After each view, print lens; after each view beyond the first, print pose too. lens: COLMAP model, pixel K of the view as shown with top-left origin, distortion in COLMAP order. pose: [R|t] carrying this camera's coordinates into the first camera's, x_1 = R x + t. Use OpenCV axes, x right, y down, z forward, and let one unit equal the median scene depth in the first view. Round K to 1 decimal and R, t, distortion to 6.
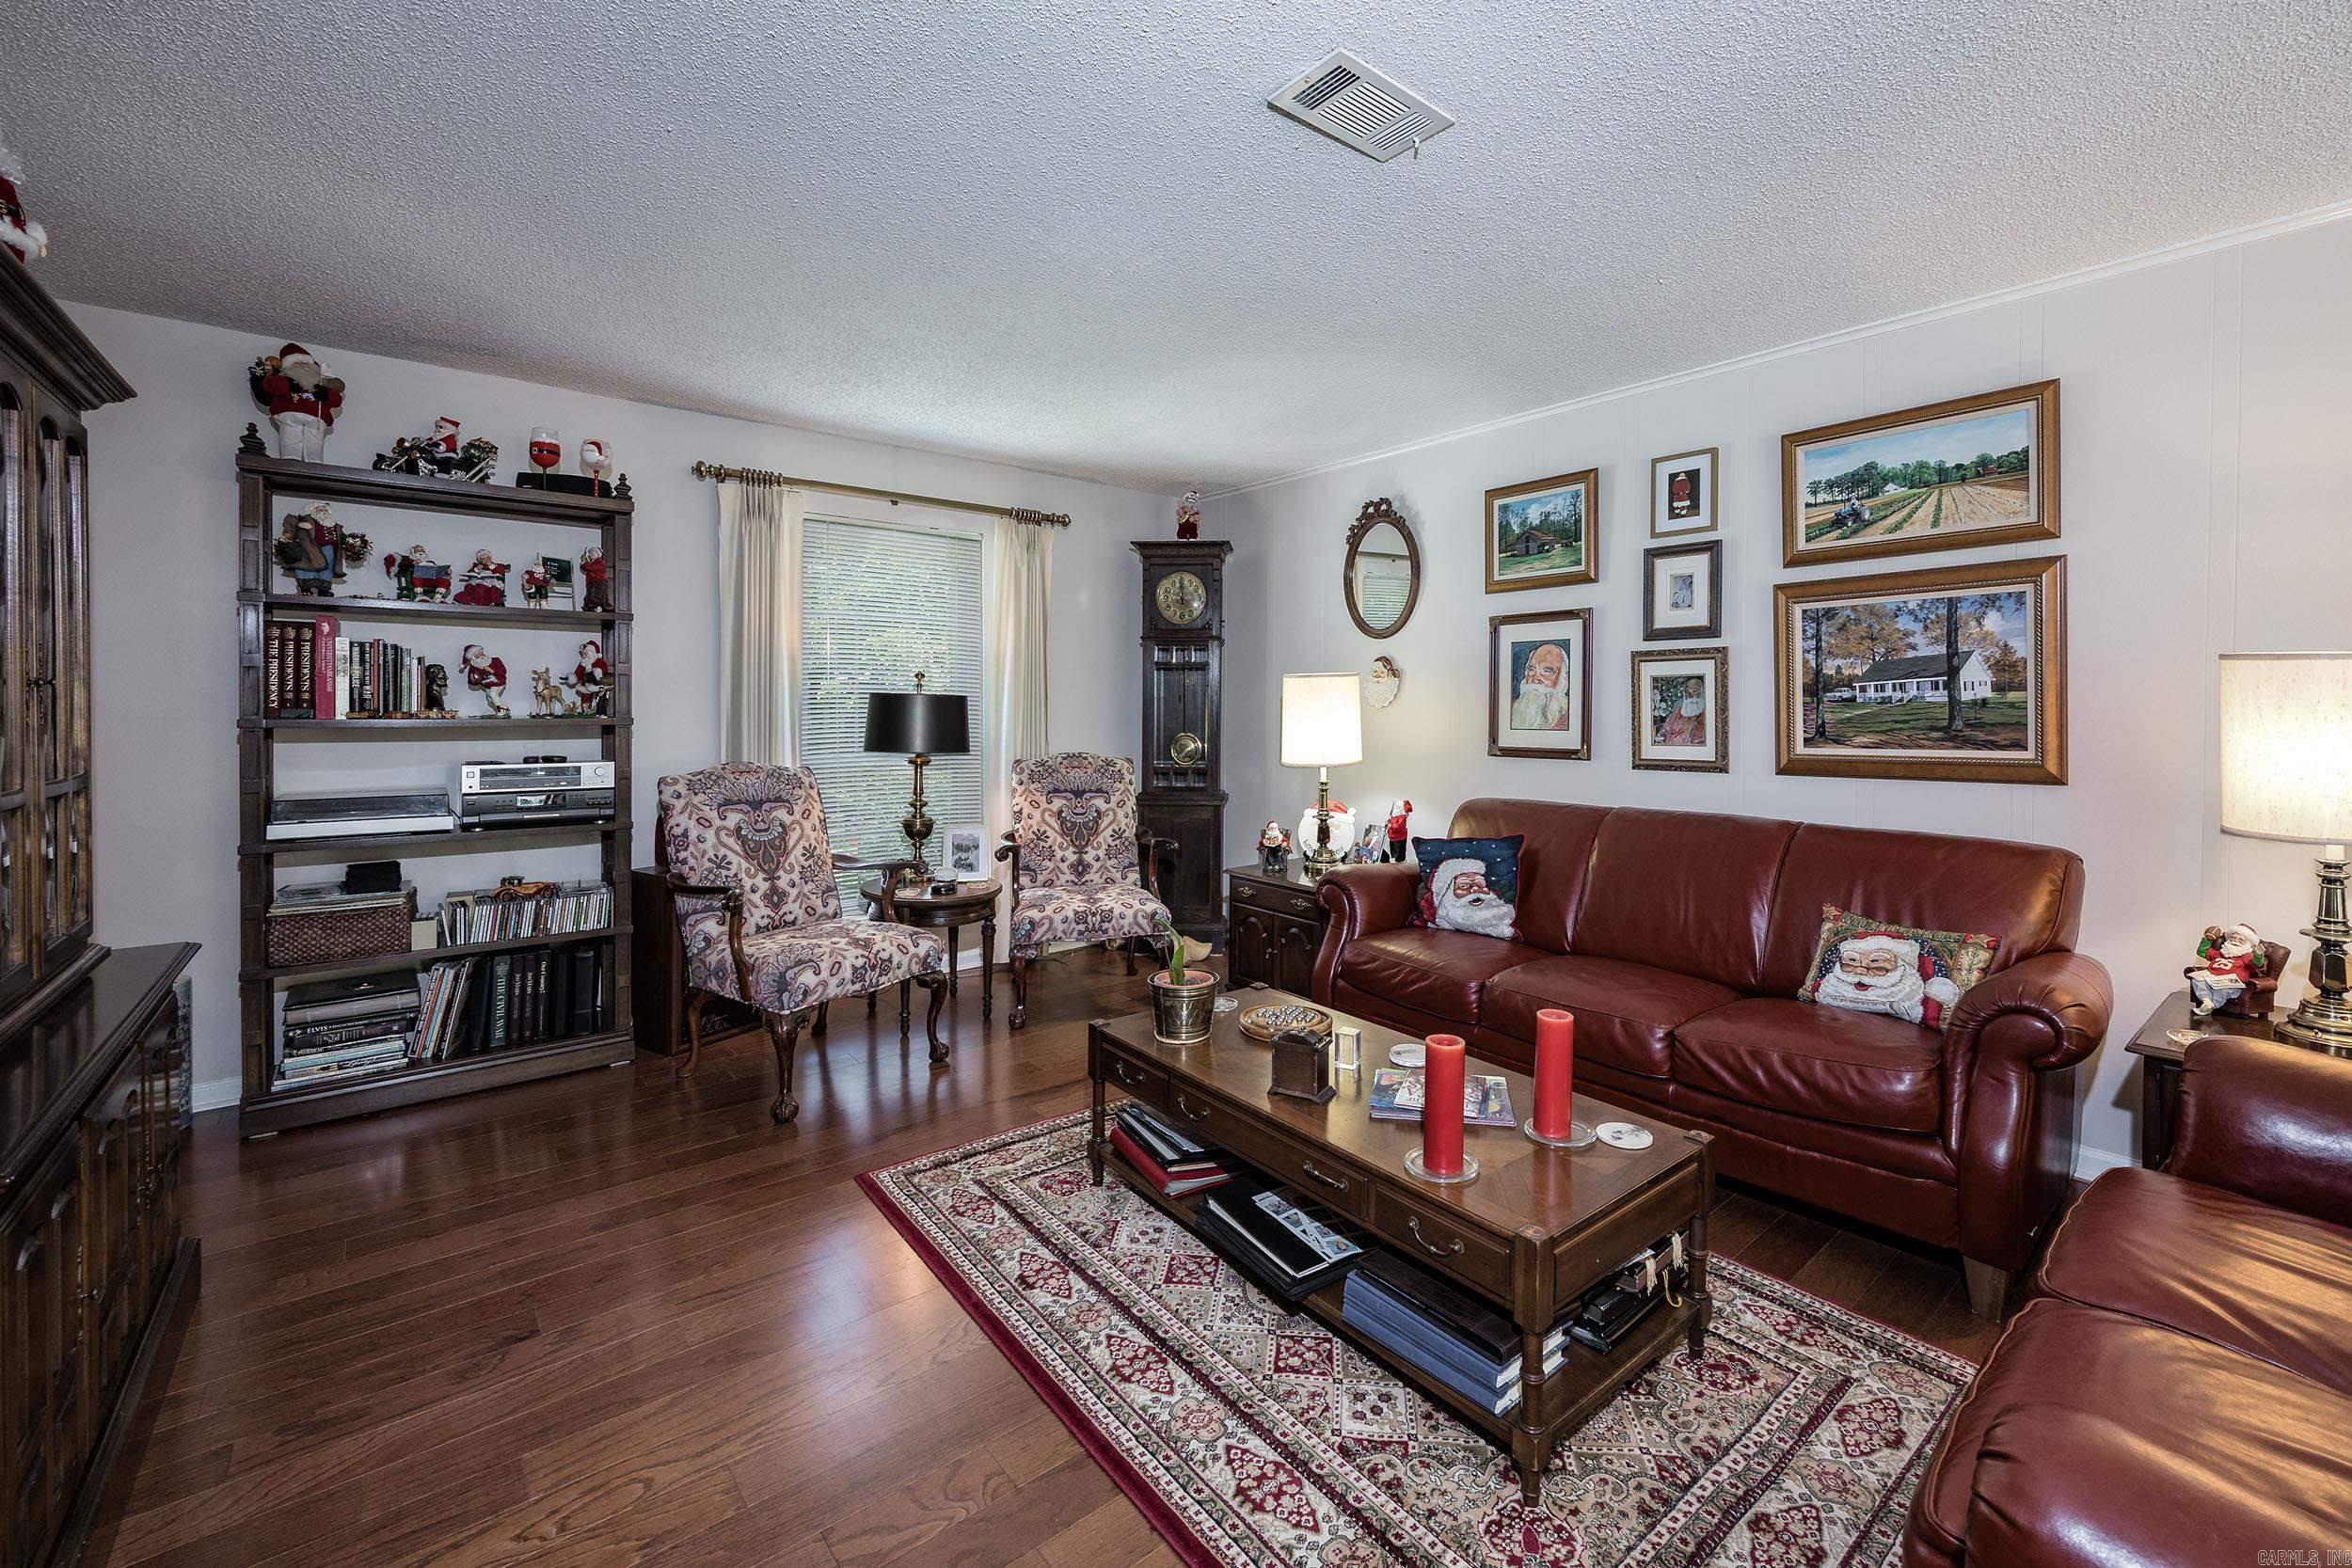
lens RADIAL K [[929.2, 0, 1184.0], [0, 929.2, 715.3], [0, 0, 1]] dist [-0.008610, 0.000082]
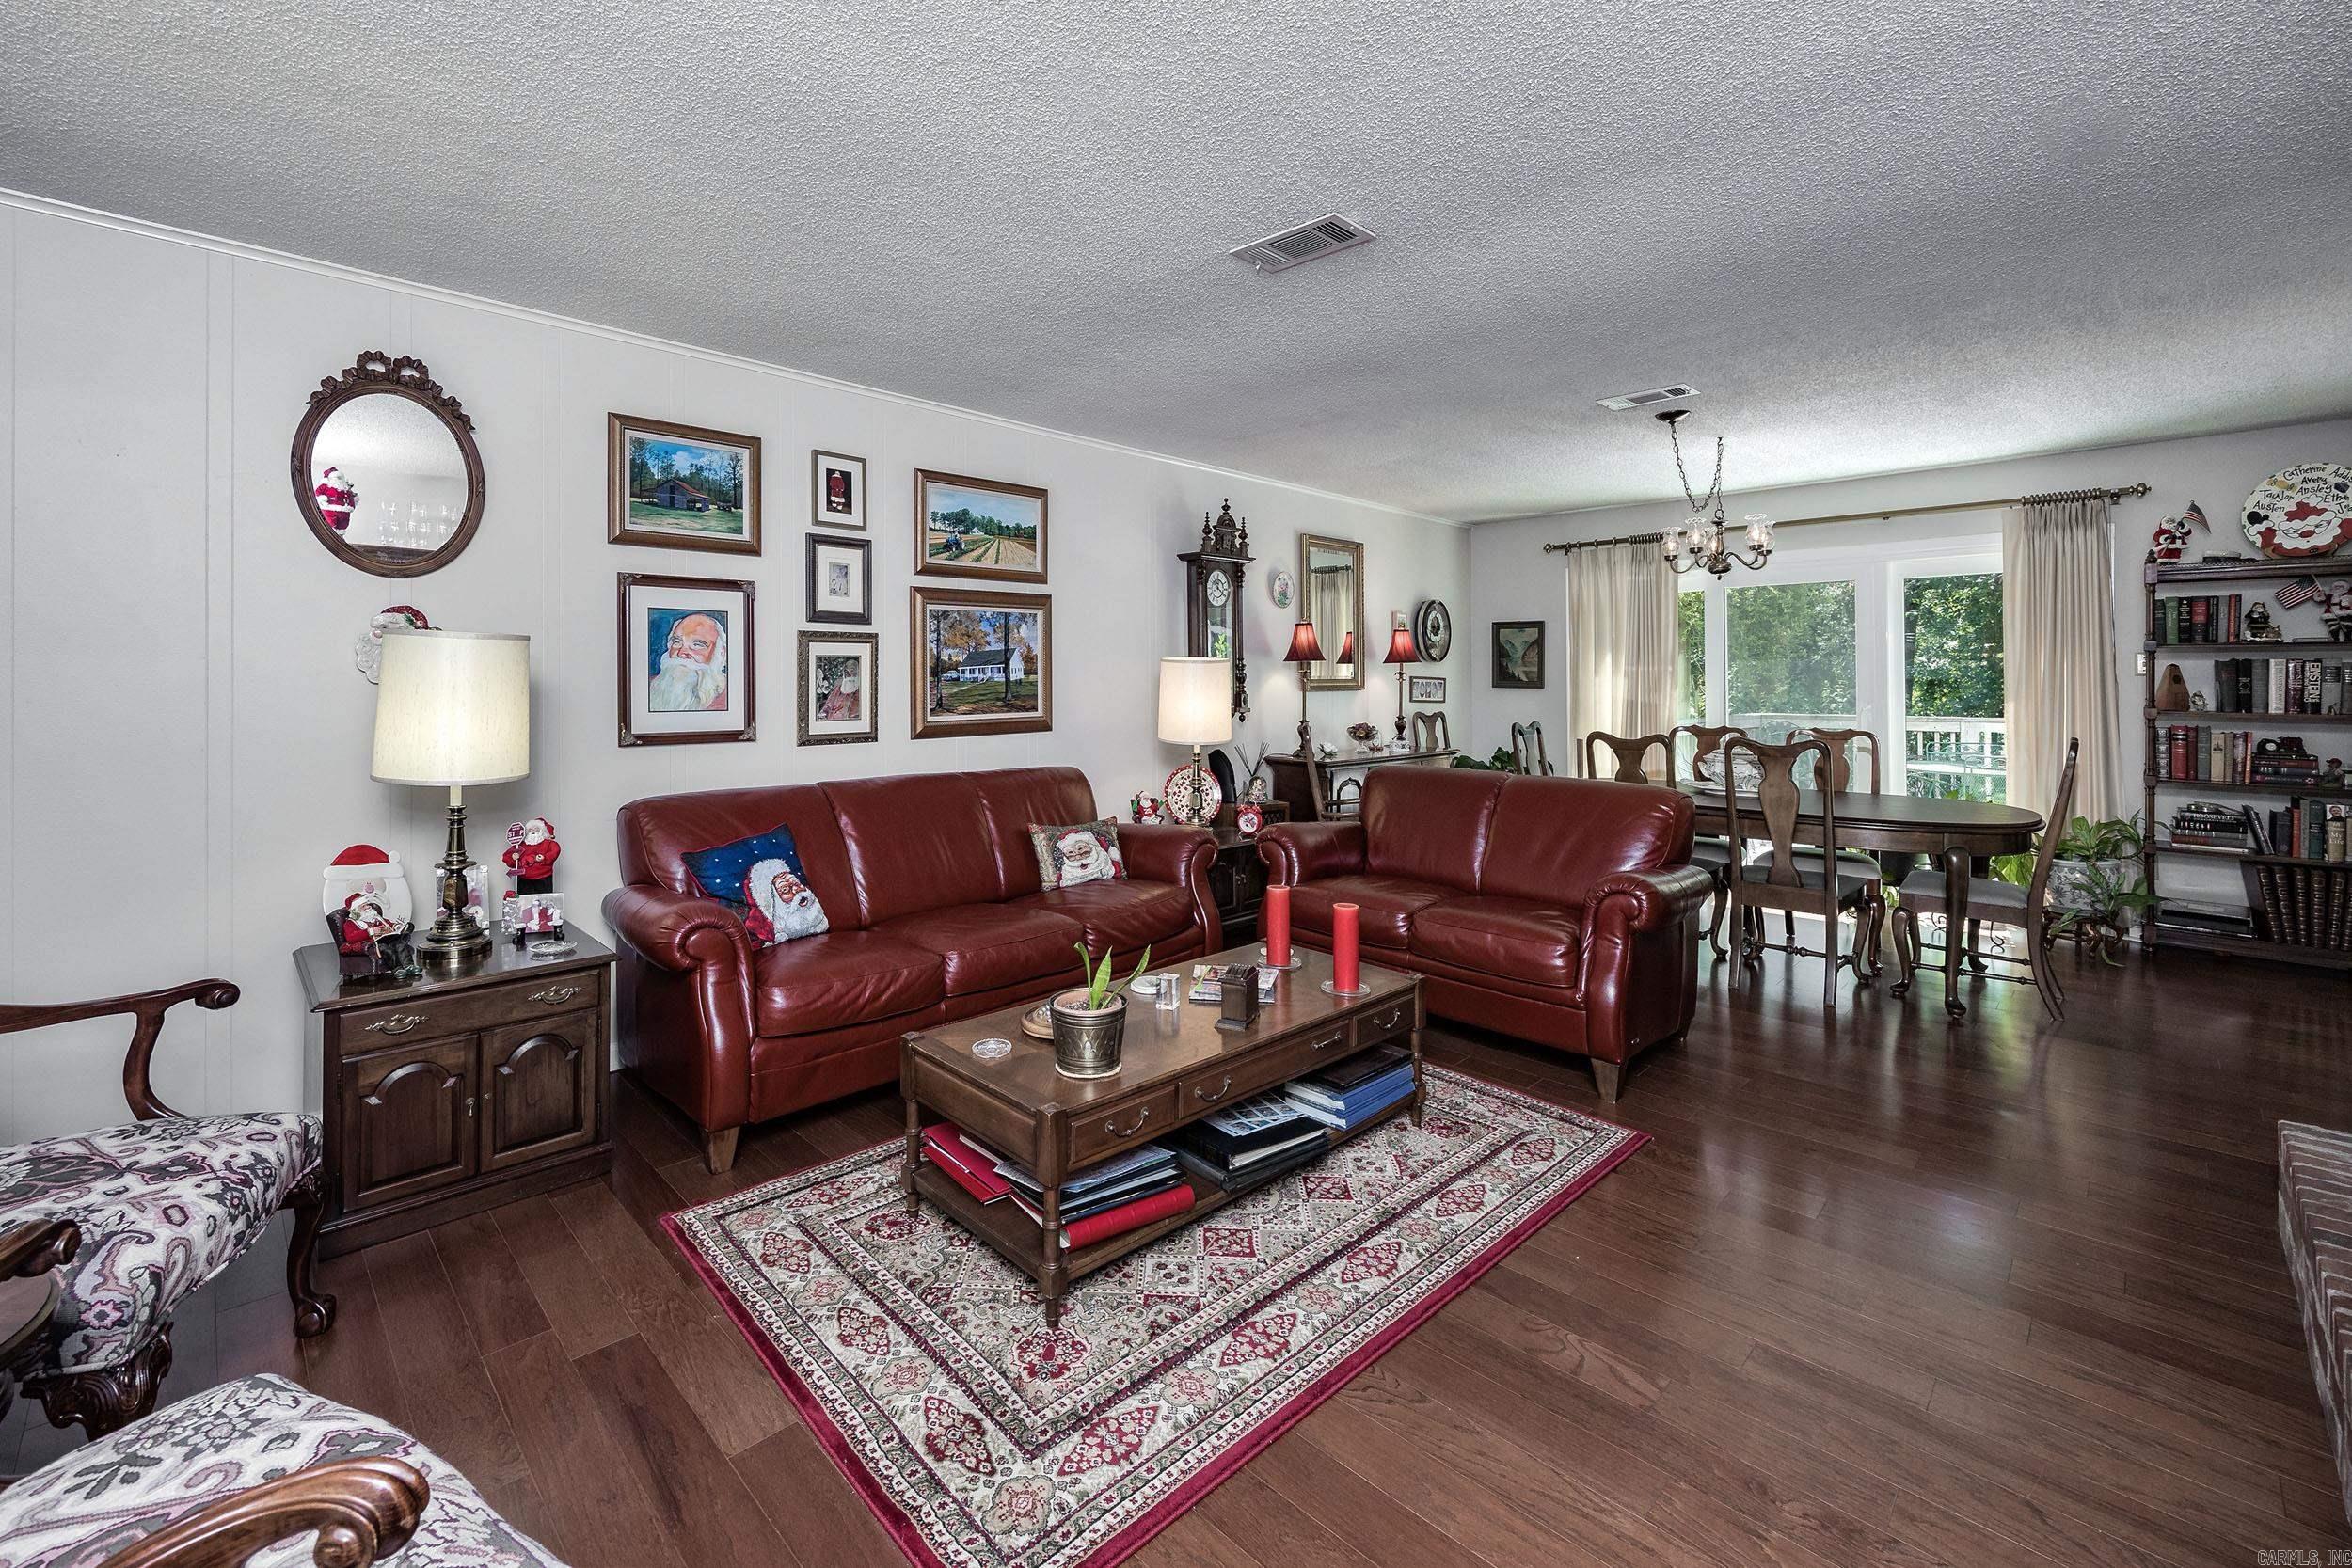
lens RADIAL K [[987.0, 0, 1168.7], [0, 987.0, 676.0], [0, 0, 1]] dist [-0.003057, -0.000191]
pose [[-0.079887, 0.004521, 0.996794, -0.670951], [0.007183, 0.999966, -0.003960, -0.012406], [-0.996778, 0.006843, -0.079917, 0.720936]]
